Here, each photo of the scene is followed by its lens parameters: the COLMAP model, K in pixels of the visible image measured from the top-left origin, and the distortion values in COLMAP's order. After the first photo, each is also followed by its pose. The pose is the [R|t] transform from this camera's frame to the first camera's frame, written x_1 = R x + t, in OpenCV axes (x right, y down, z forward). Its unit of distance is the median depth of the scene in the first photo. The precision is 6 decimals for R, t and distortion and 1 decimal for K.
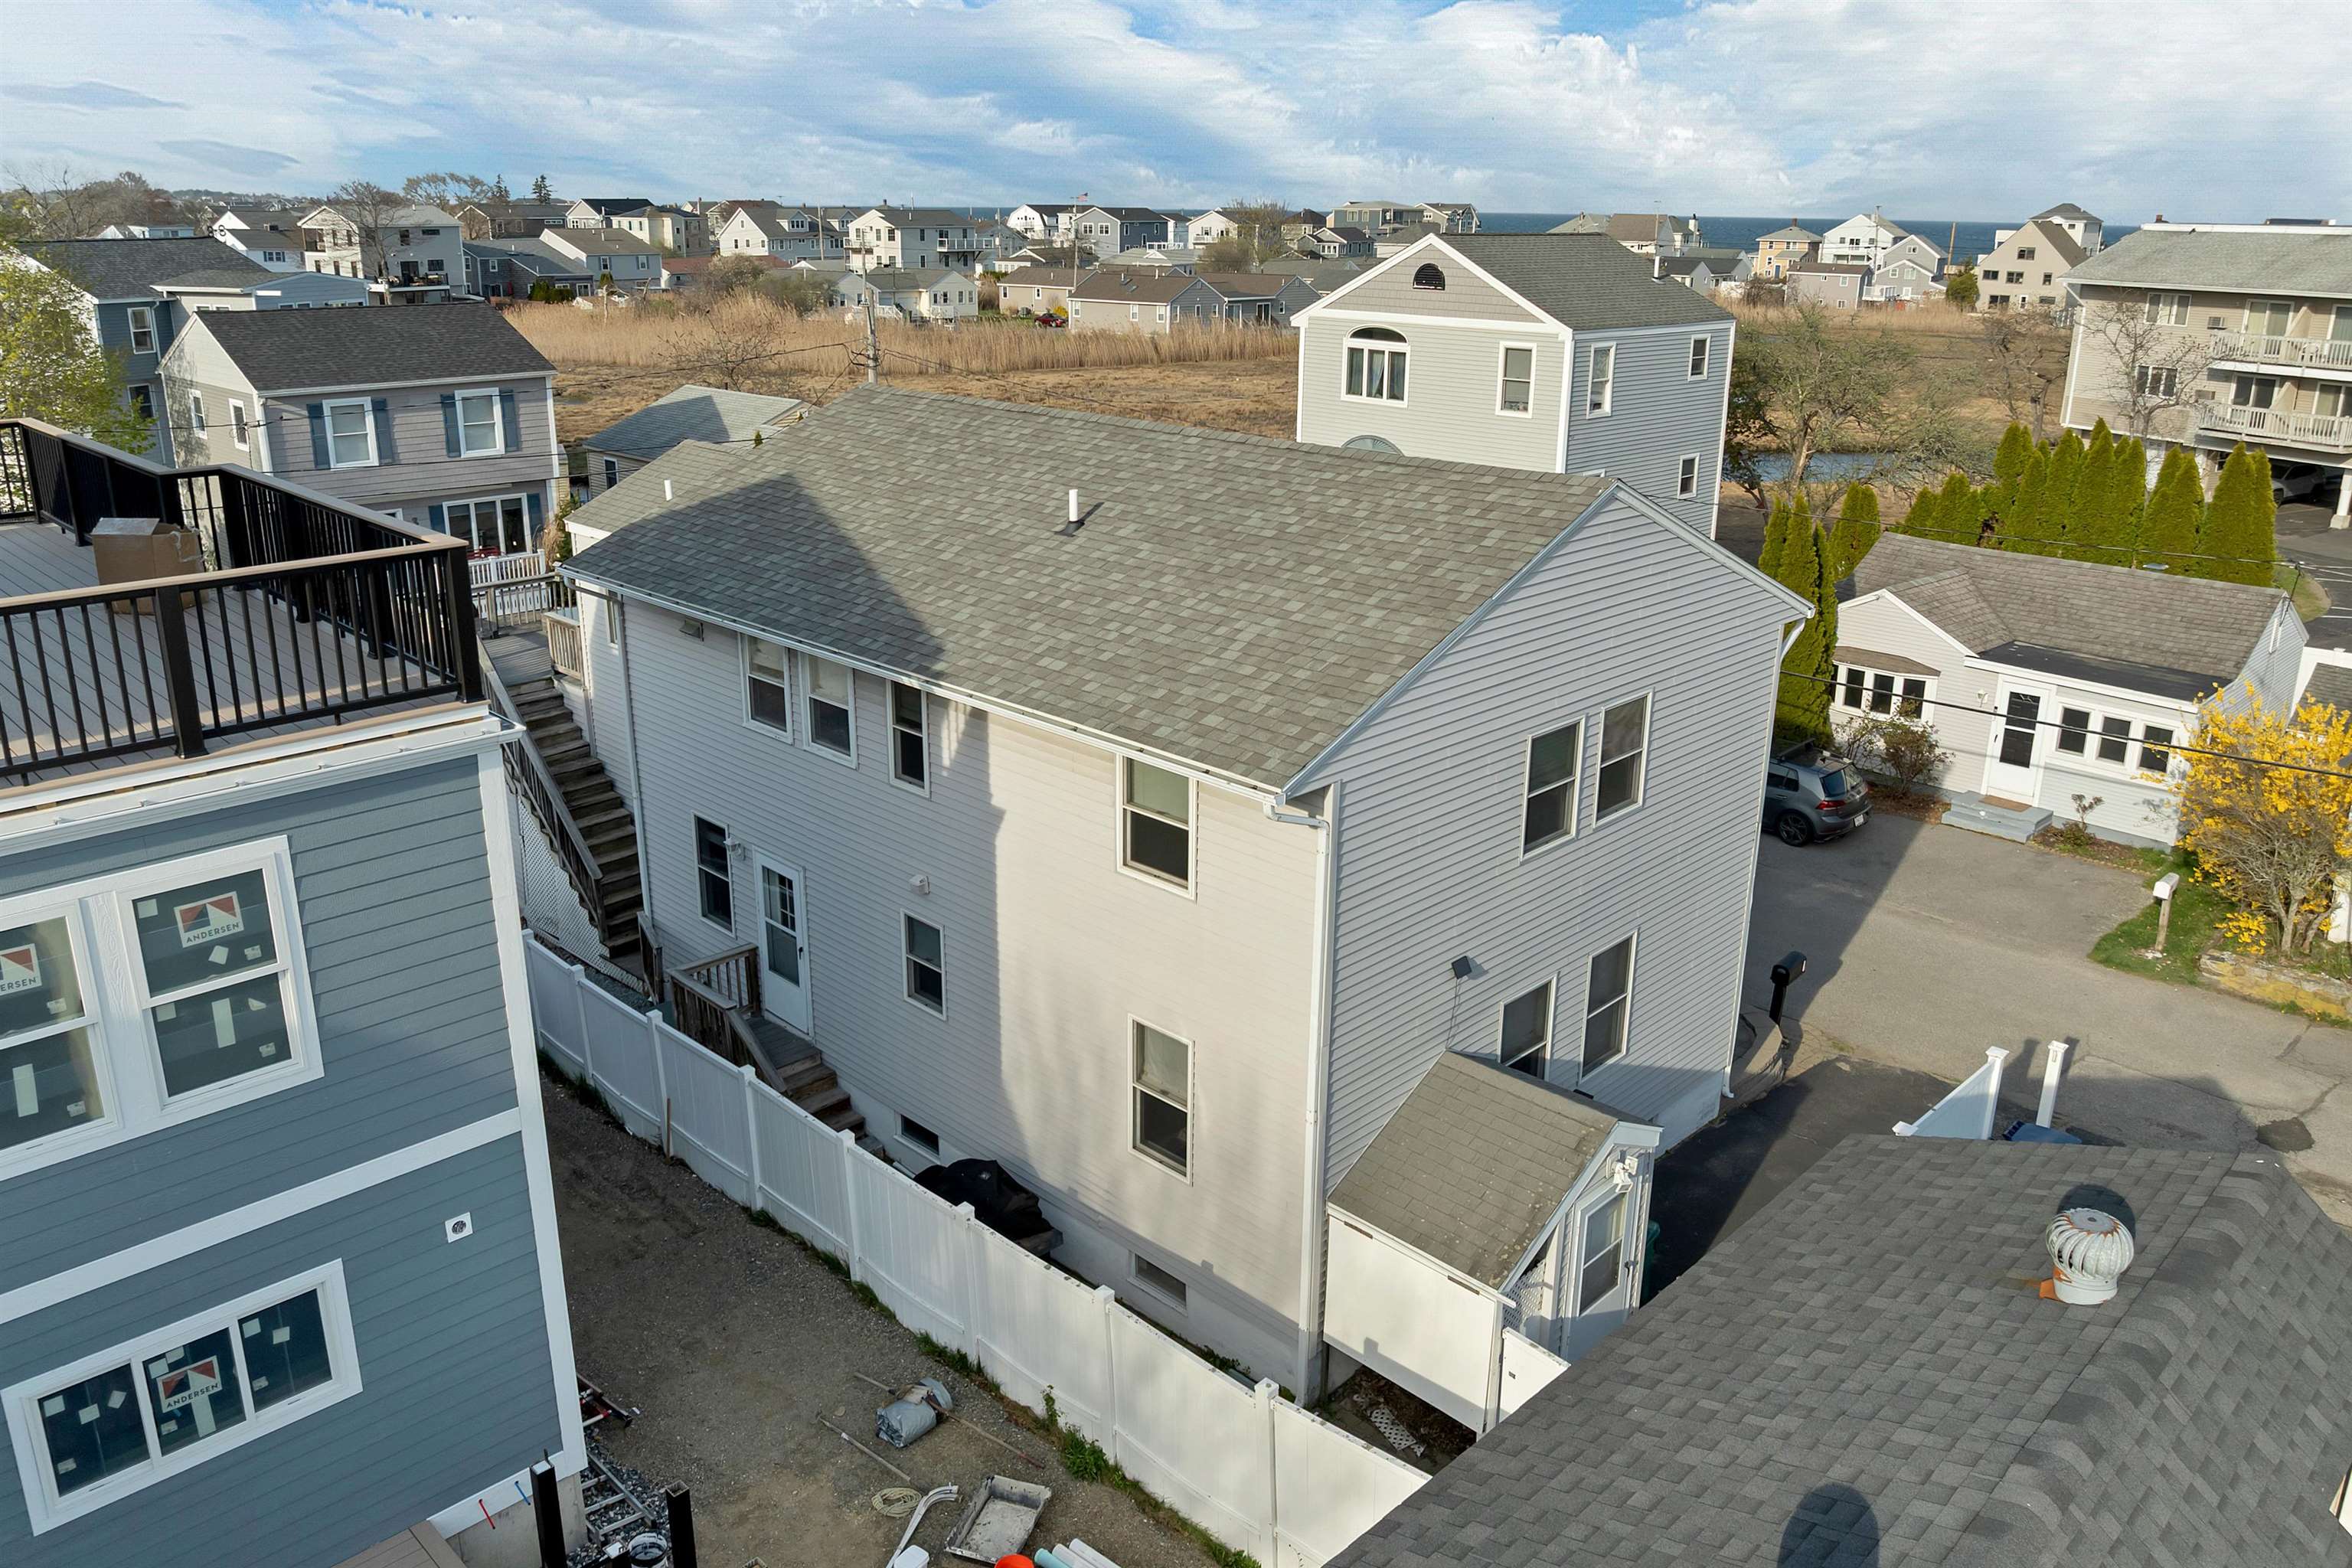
lens RADIAL K [[1710.5, 0, 1176.0], [0, 1710.5, 737.2], [0, 0, 1]] dist [-0.029034, -0.006734]
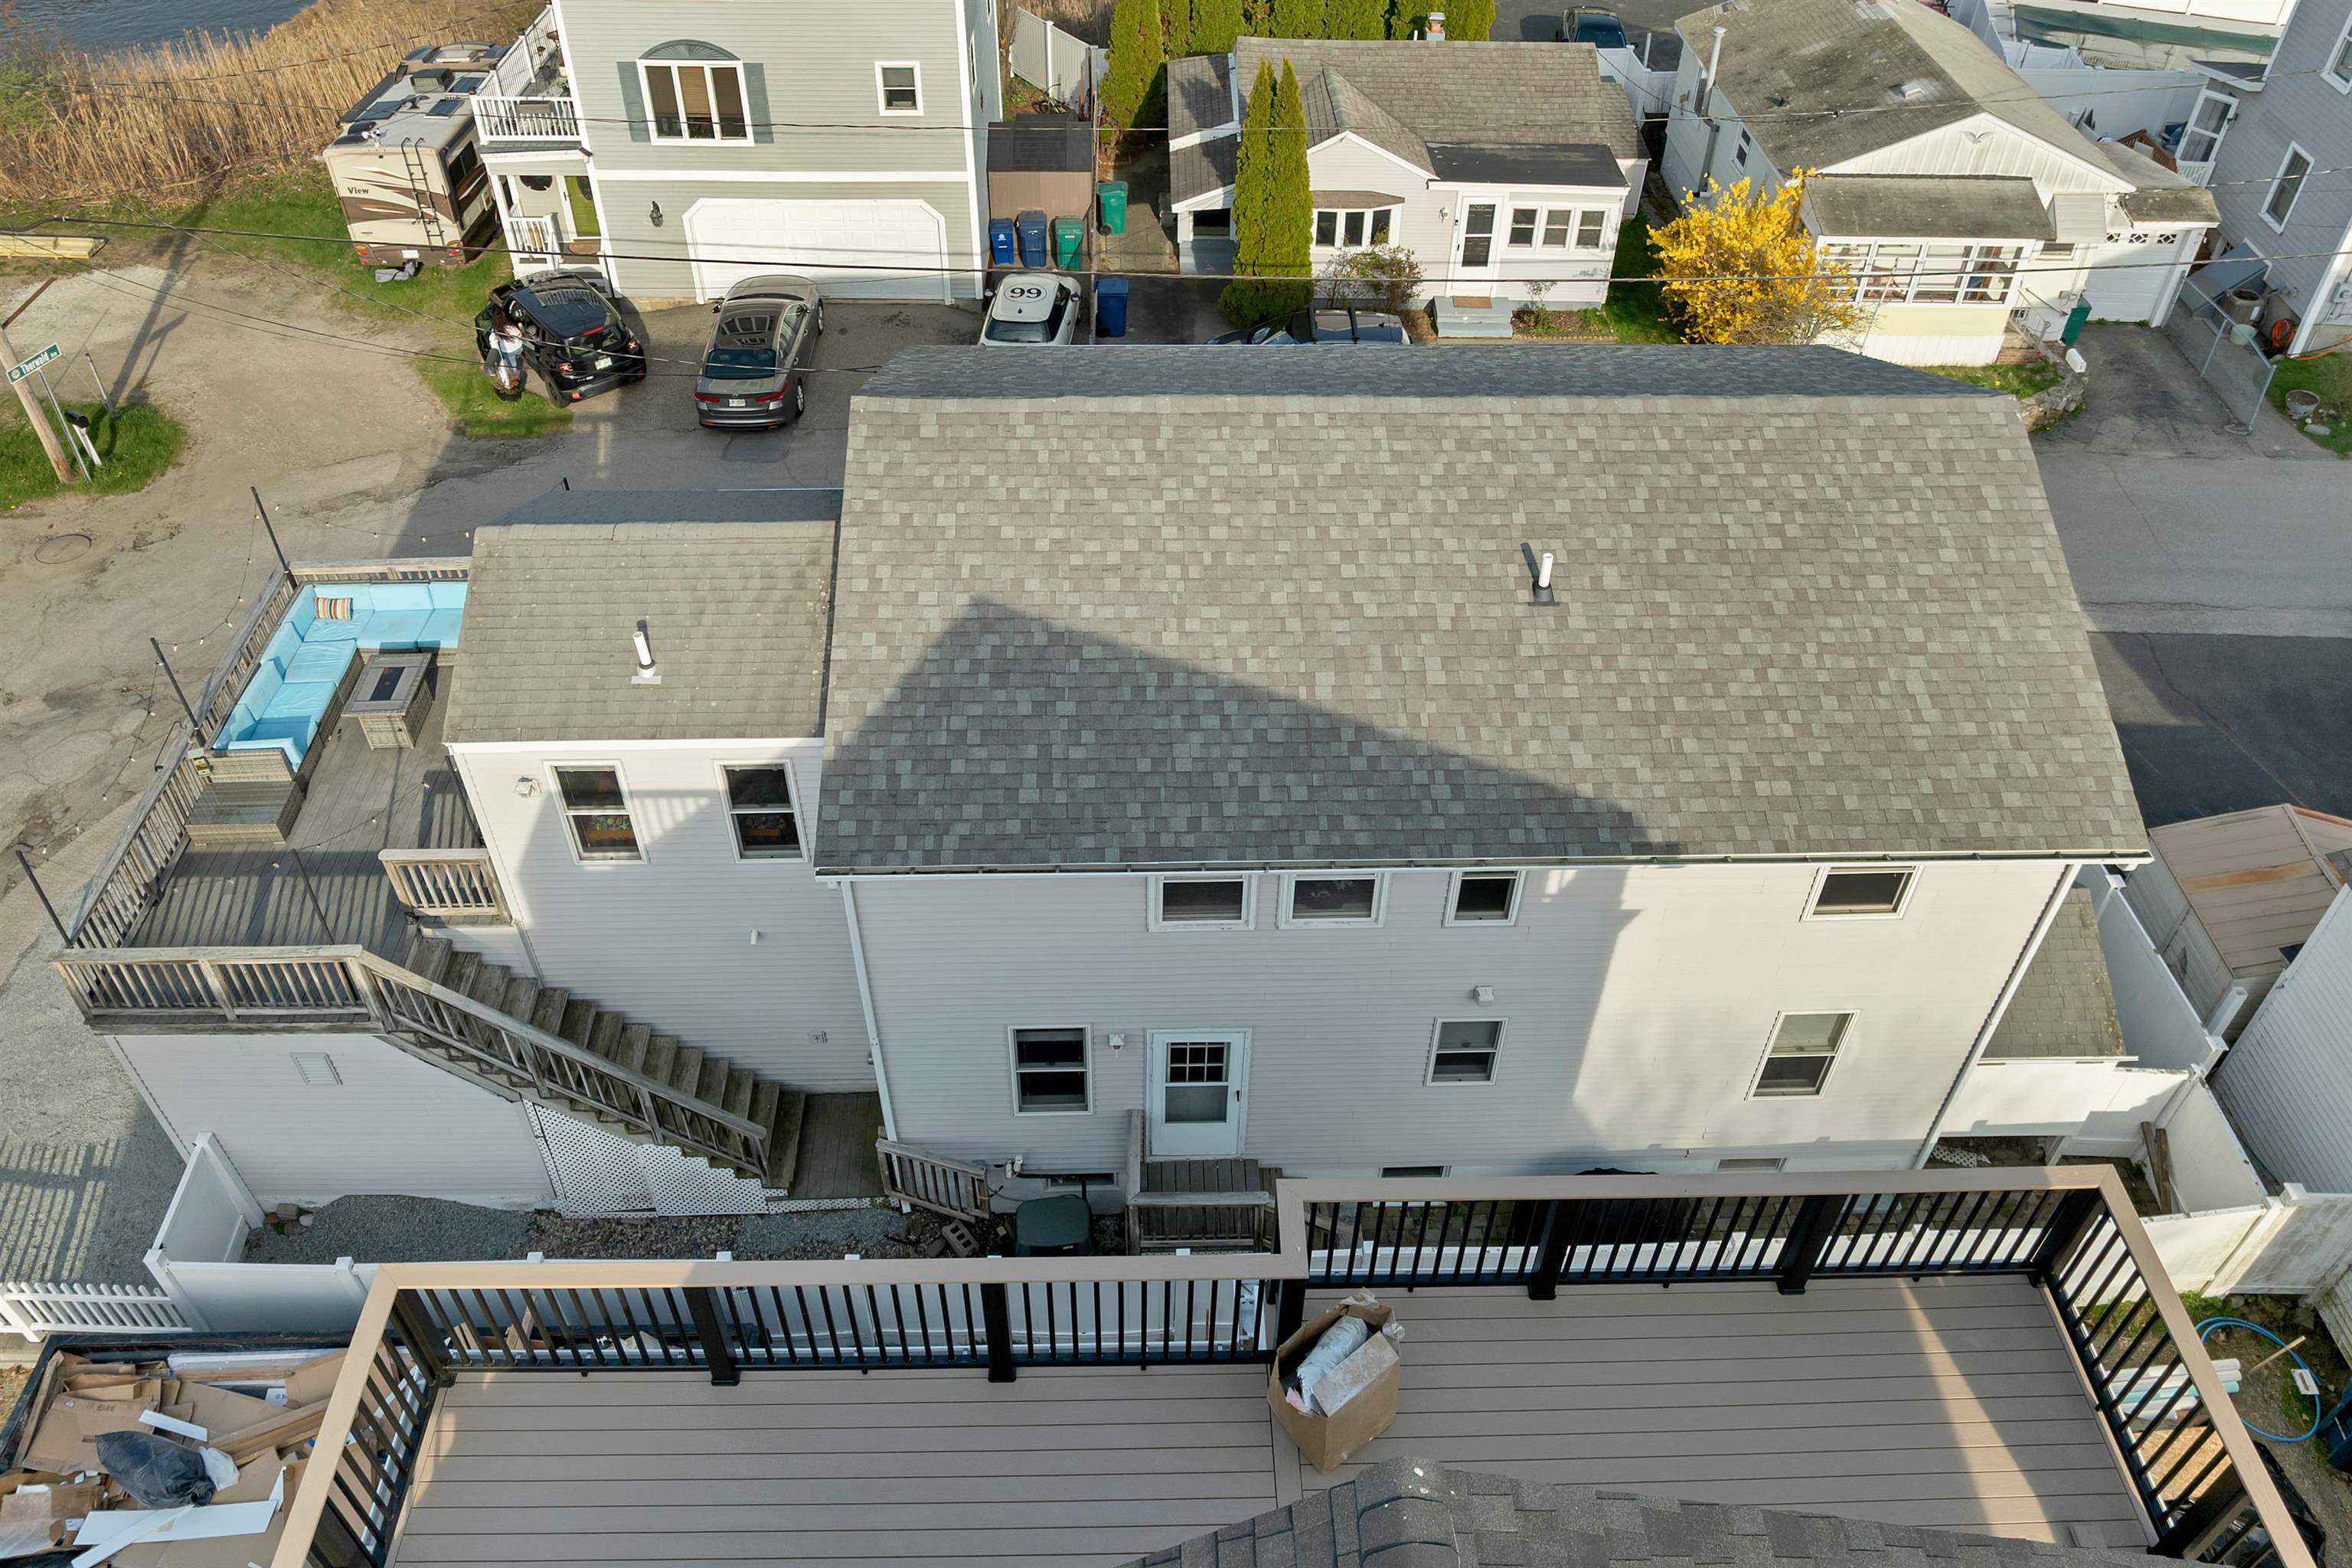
lens RADIAL K [[1710.5, 0, 1176.0], [0, 1710.5, 737.2], [0, 0, 1]] dist [-0.029034, -0.006734]
pose [[0.691695, -0.475865, 0.543241, -0.420429], [0.211194, 0.852614, 0.477960, -0.308611], [-0.690620, -0.215873, 0.690249, 0.292477]]
